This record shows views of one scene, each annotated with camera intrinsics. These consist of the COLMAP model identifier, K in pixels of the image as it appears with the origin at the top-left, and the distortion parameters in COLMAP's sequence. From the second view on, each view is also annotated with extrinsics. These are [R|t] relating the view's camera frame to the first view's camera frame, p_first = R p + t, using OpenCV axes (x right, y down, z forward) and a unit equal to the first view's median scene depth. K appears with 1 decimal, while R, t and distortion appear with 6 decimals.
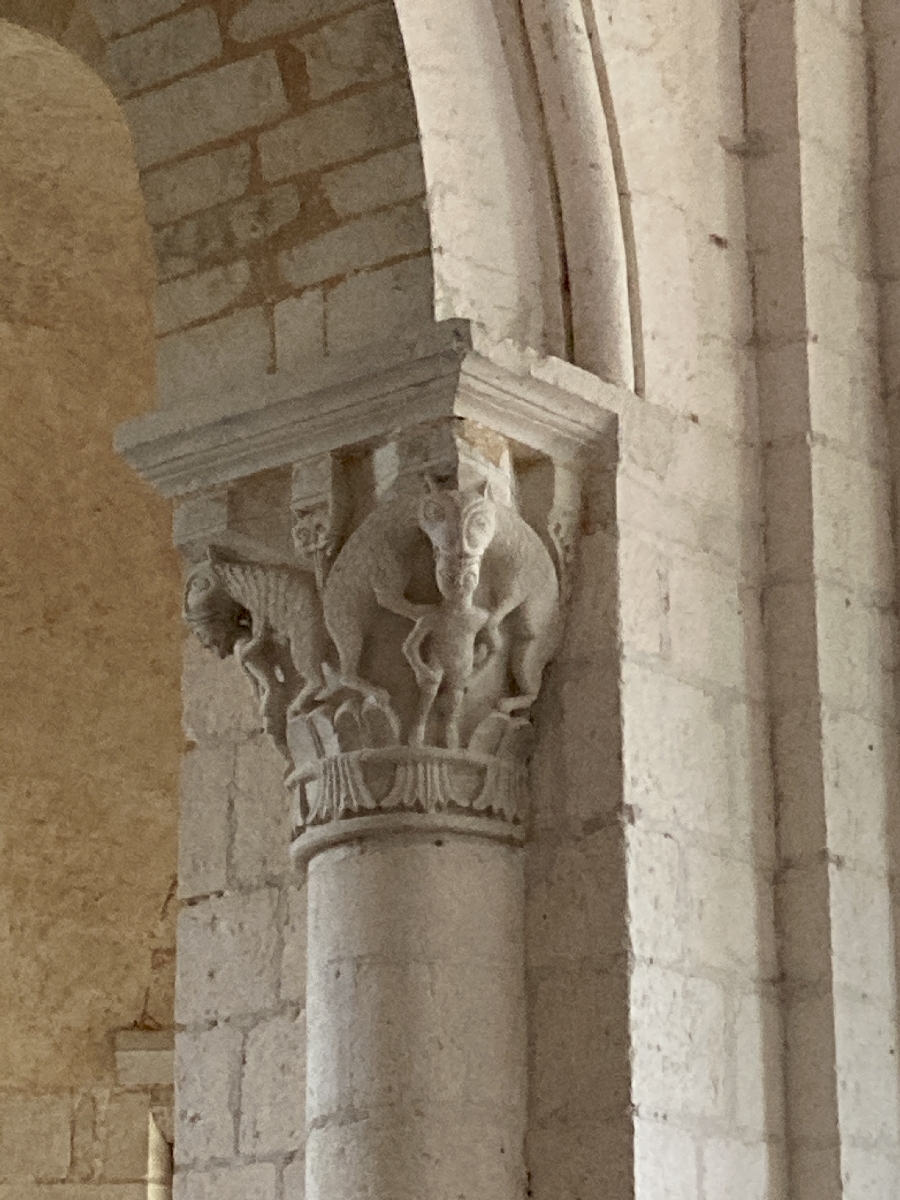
lens RADIAL K [[3846.8, 0, 450.0], [0, 3846.8, 600.0], [0, 0, 1]] dist [0.139256, 0.713739]
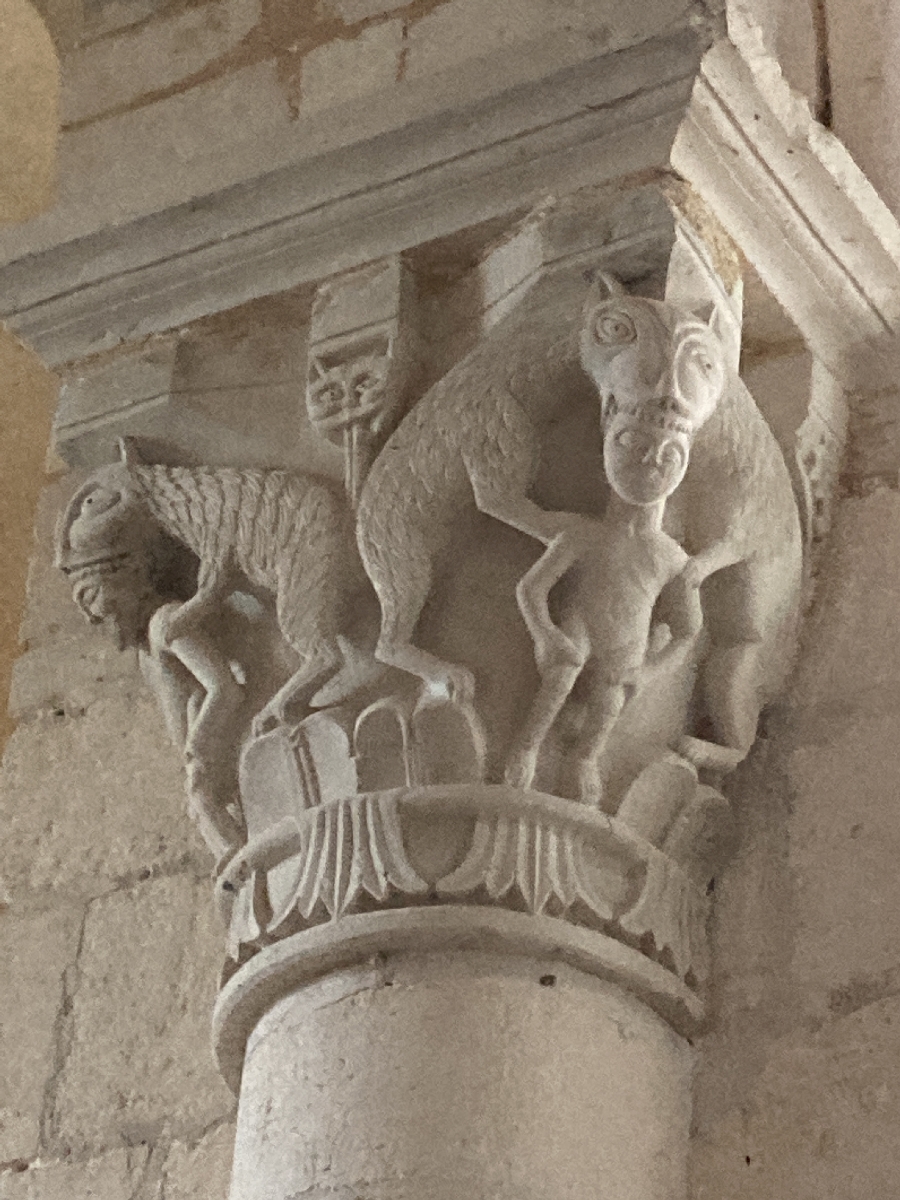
lens RADIAL K [[3778.4, 0, 450.0], [0, 3778.4, 600.0], [0, 0, 1]] dist [0.069351, -1.058152]
pose [[0.985326, 0.146416, 0.087719, -0.063065], [-0.114198, 0.947481, -0.298728, 0.159939], [-0.126851, 0.284327, 0.950298, 0.529499]]
